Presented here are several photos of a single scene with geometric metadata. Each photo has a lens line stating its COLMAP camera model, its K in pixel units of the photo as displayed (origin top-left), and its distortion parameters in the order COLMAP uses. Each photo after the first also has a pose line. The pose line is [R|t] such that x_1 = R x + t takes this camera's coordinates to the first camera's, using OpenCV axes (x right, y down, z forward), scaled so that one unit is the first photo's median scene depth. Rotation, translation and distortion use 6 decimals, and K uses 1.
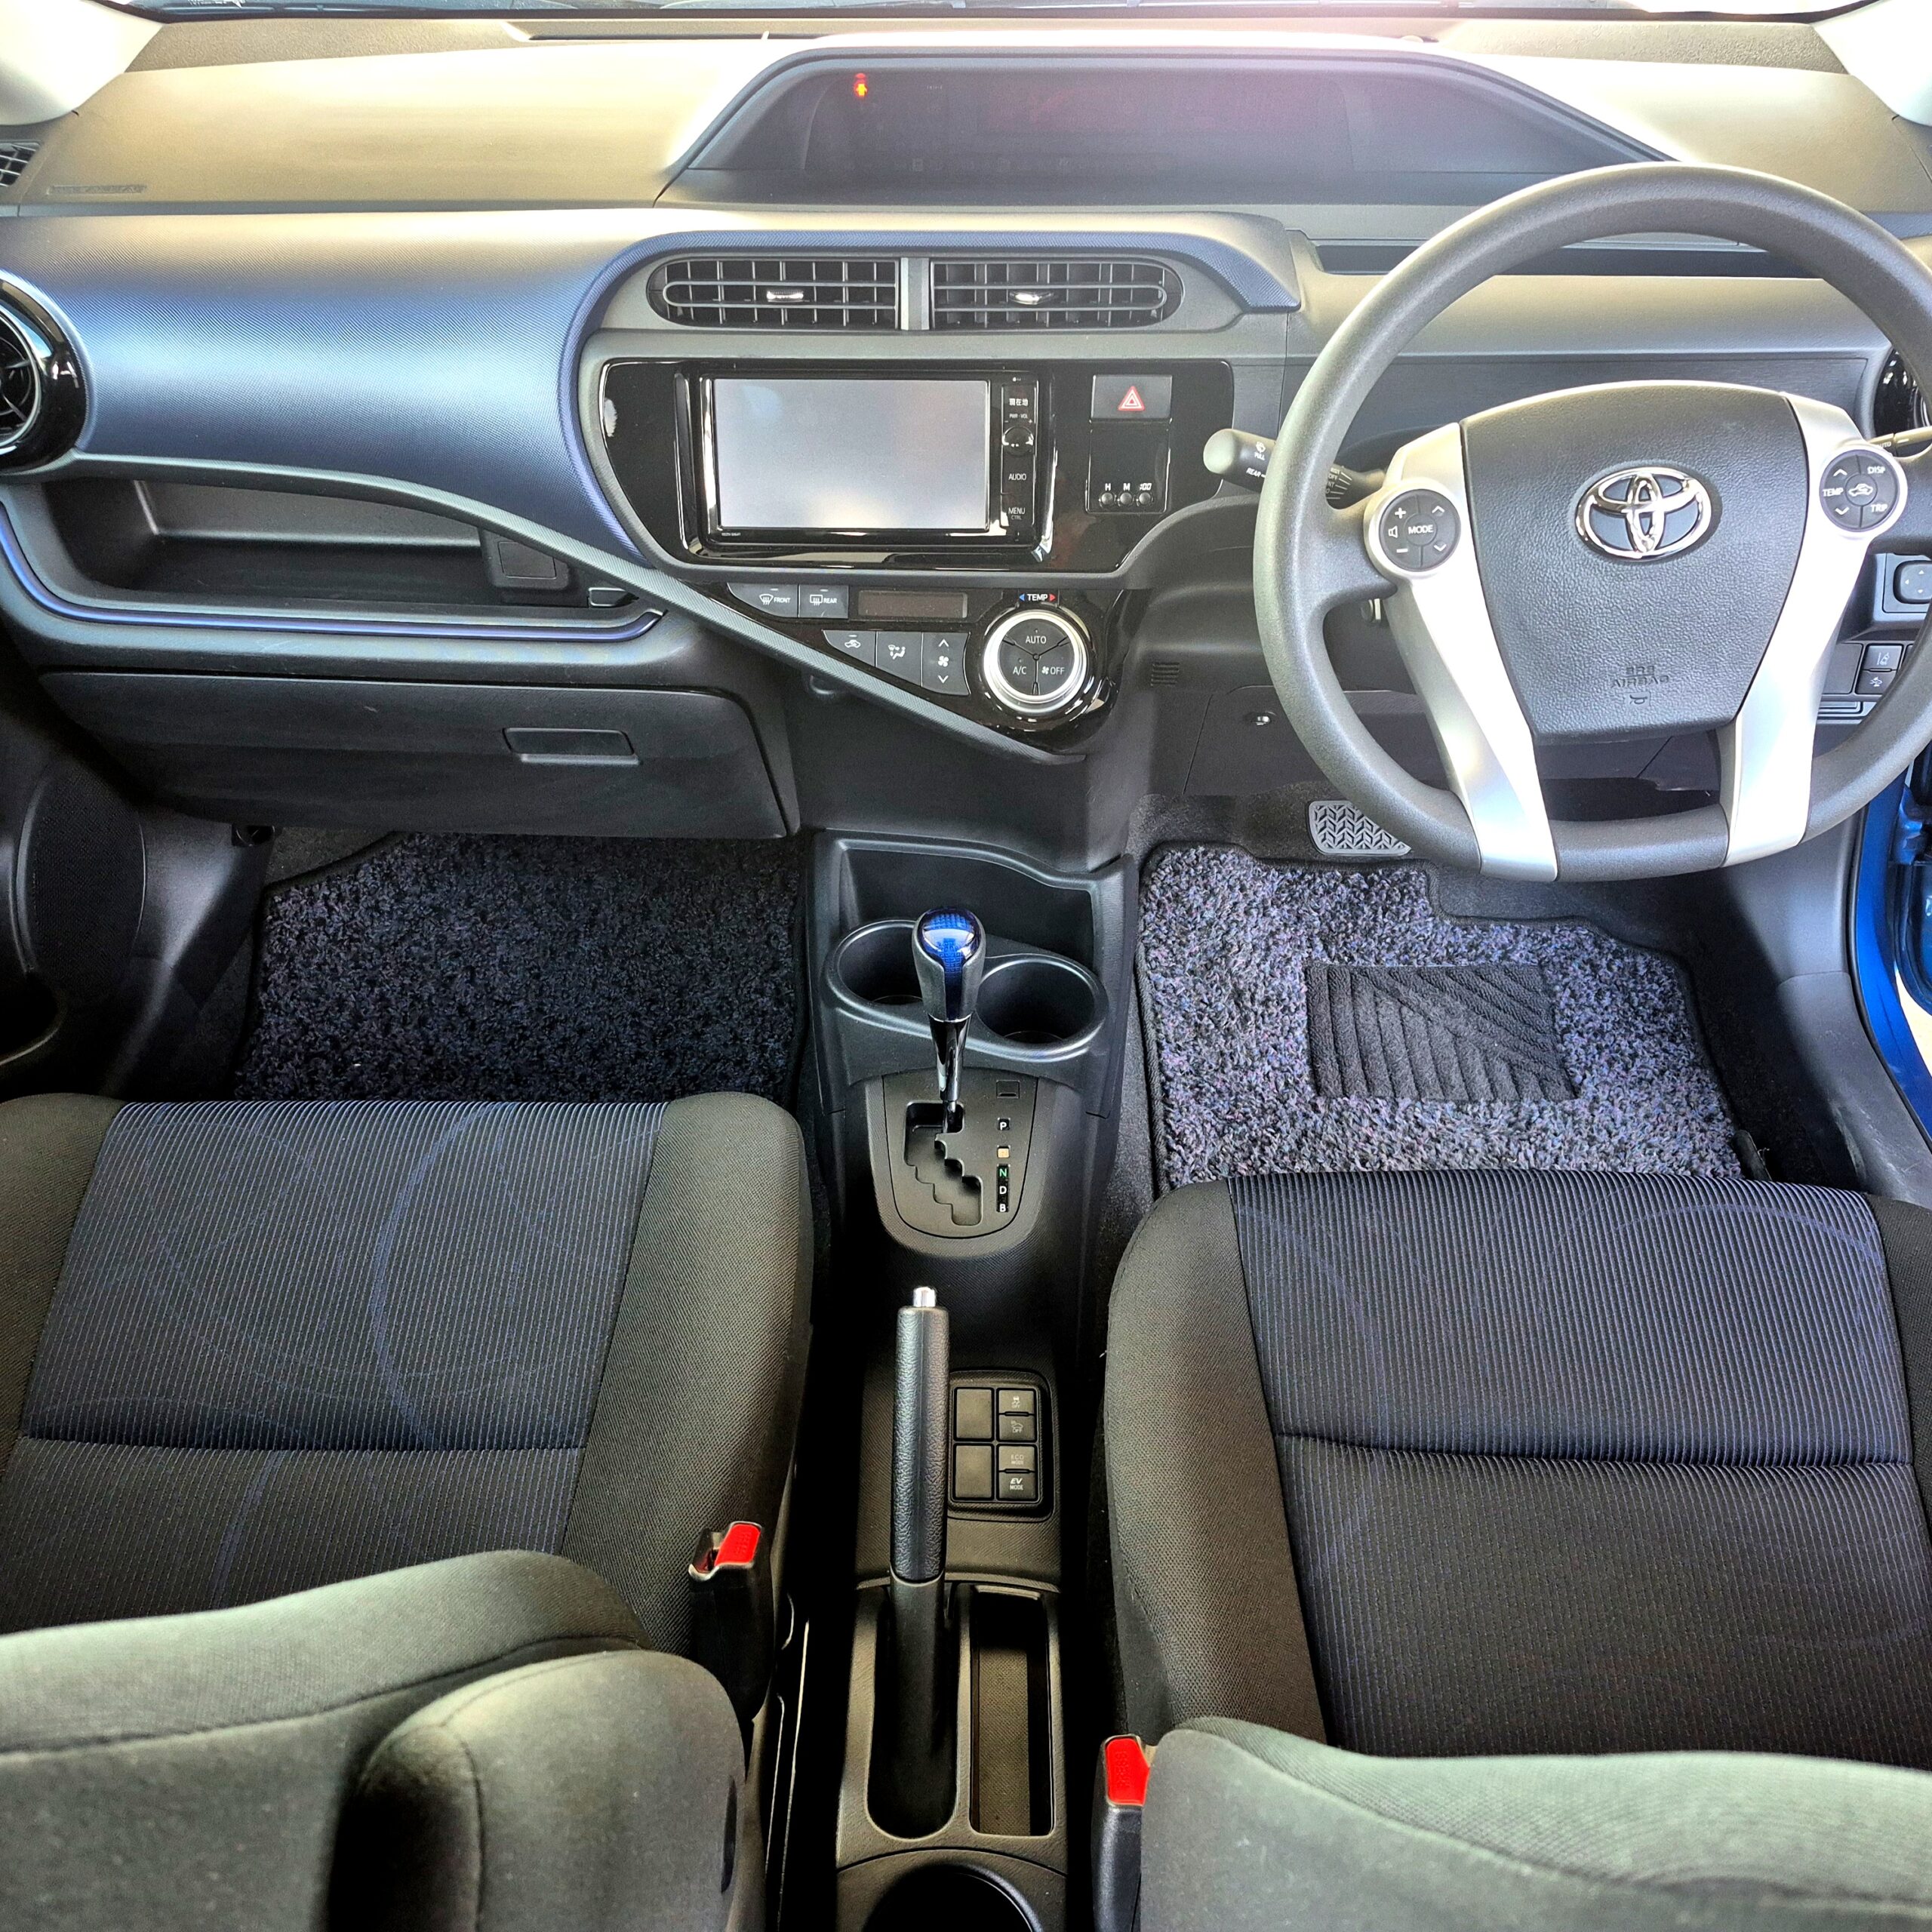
lens RADIAL K [[1723.8, 0, 966.0], [0, 1723.8, 966.0], [0, 0, 1]] dist [0.045354, -0.000165]
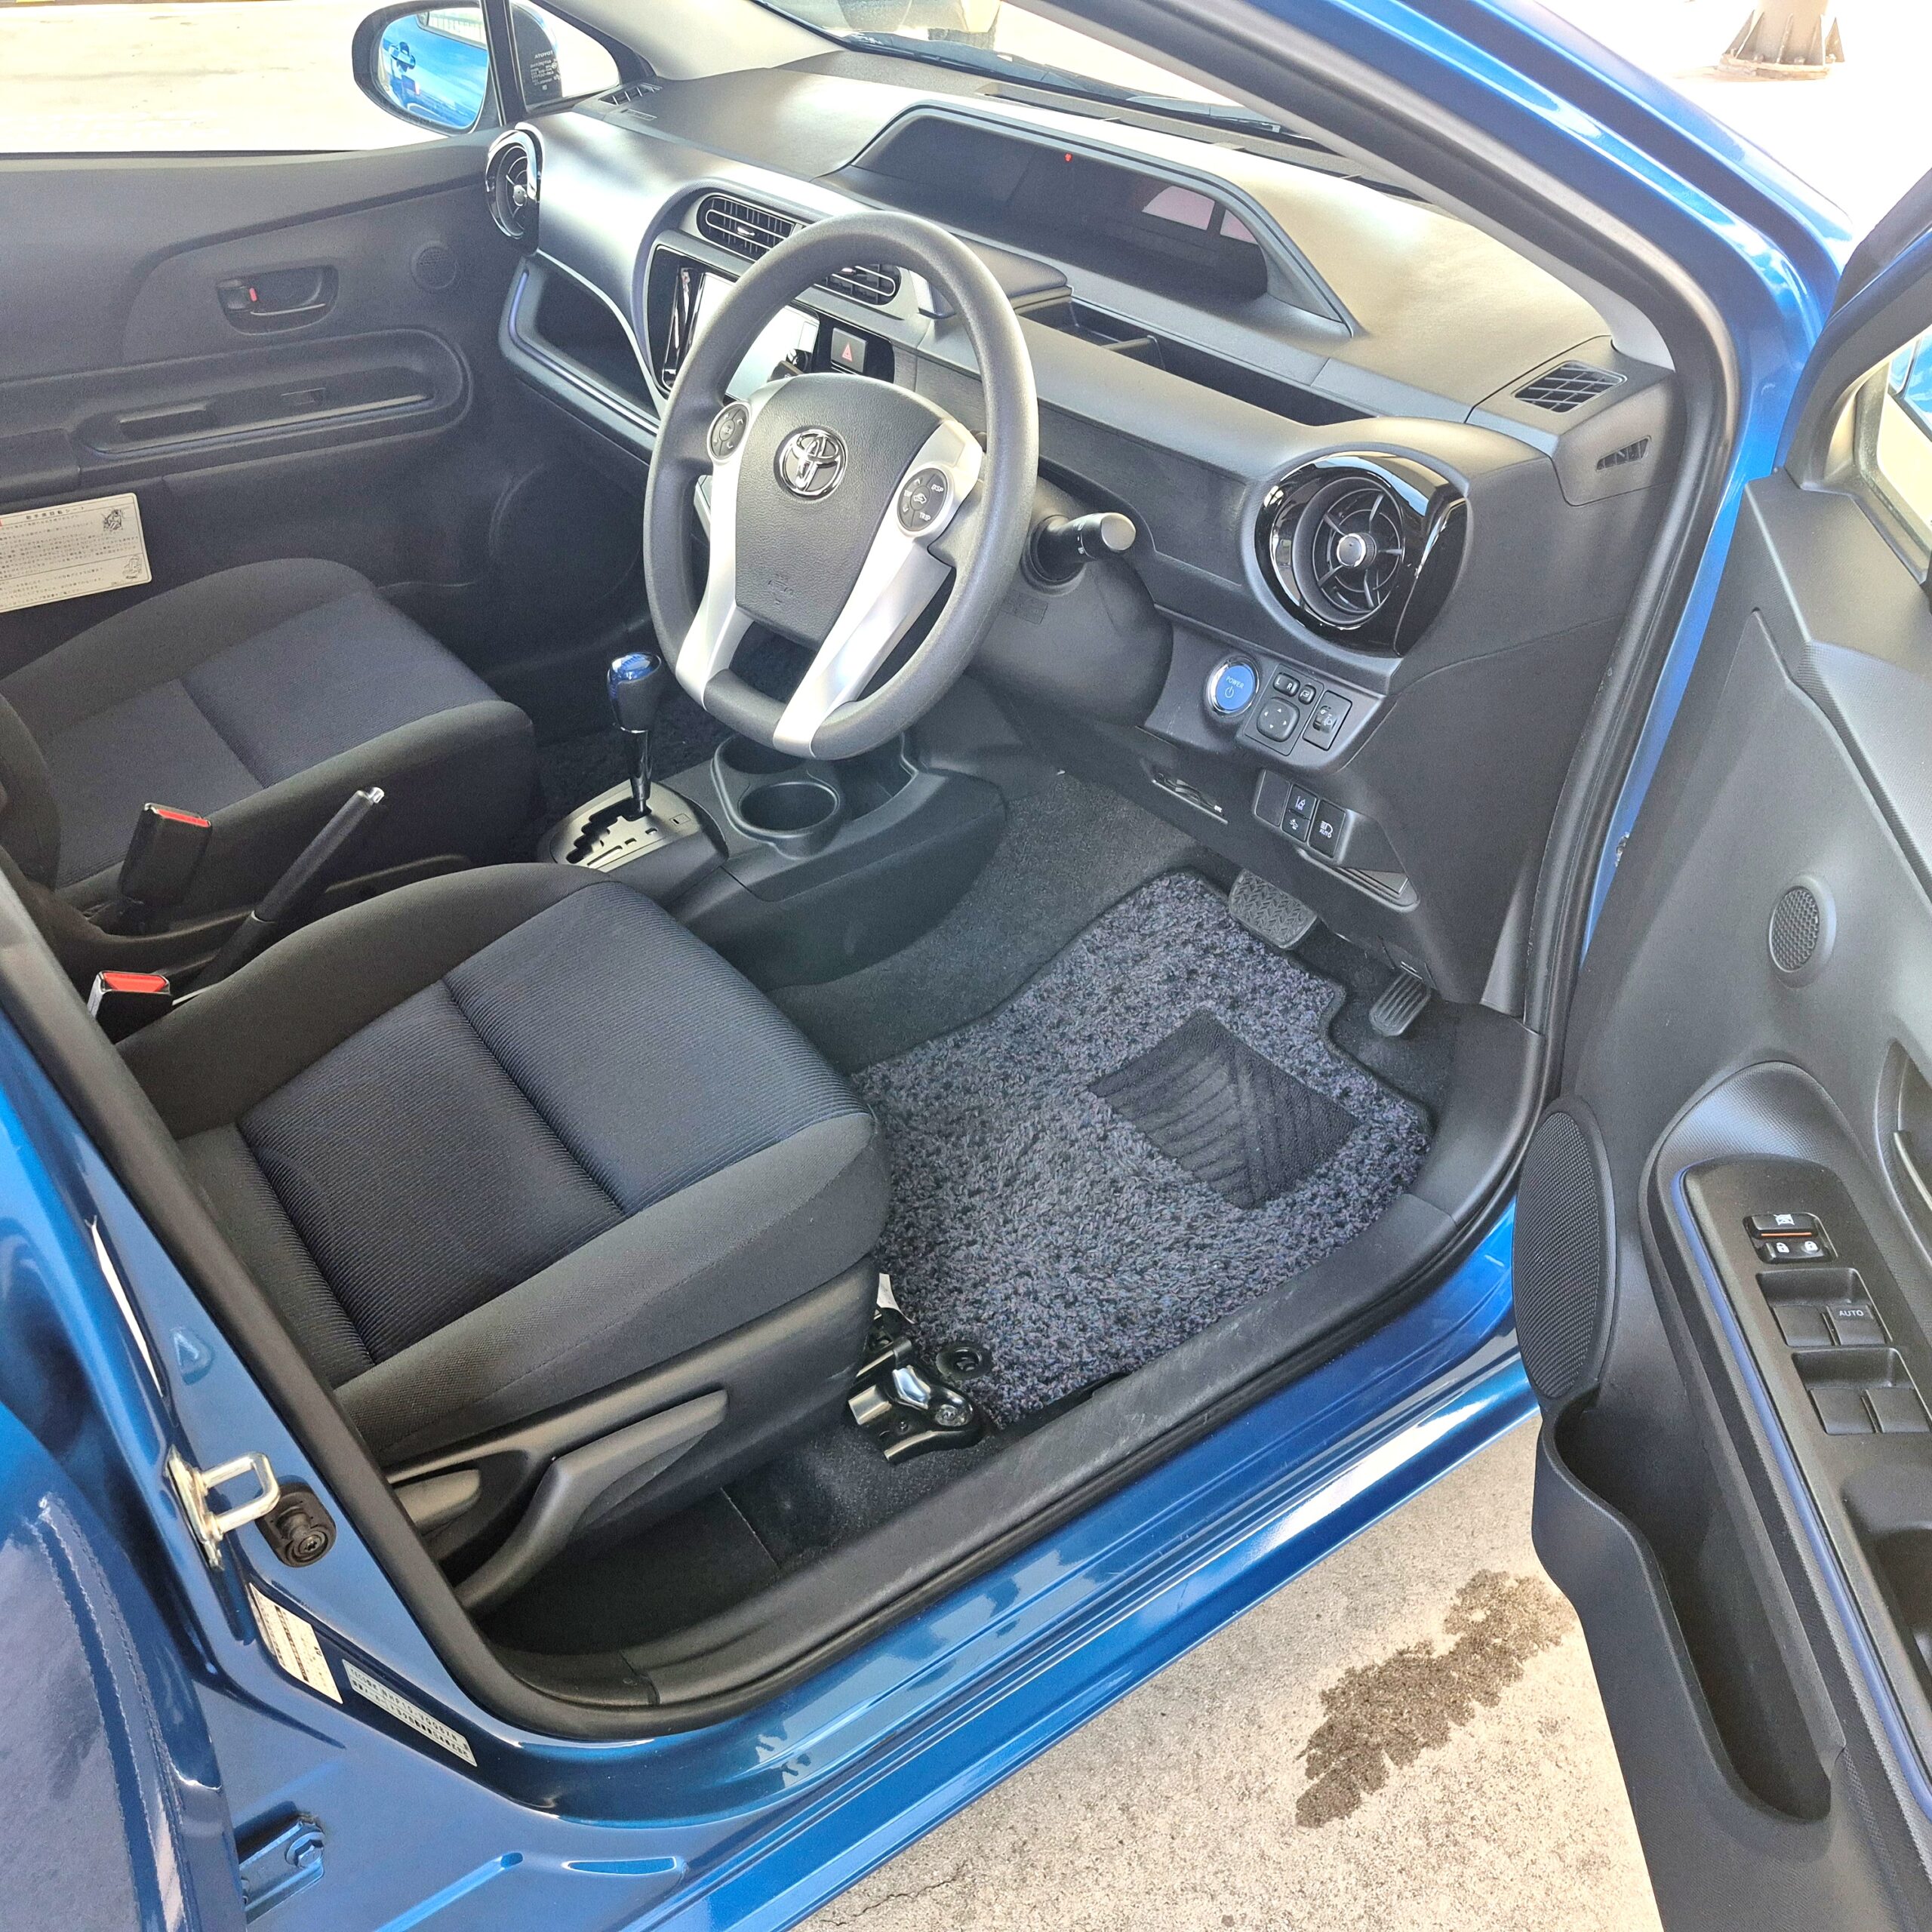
lens RADIAL K [[1723.8, 0, 966.0], [0, 1723.8, 966.0], [0, 0, 1]] dist [0.045354, -0.000165]
pose [[0.617849, 0.465731, -0.633528, 1.254217], [-0.516577, 0.847860, 0.119502, -0.125974], [0.592799, 0.253431, 0.764436, 0.124759]]
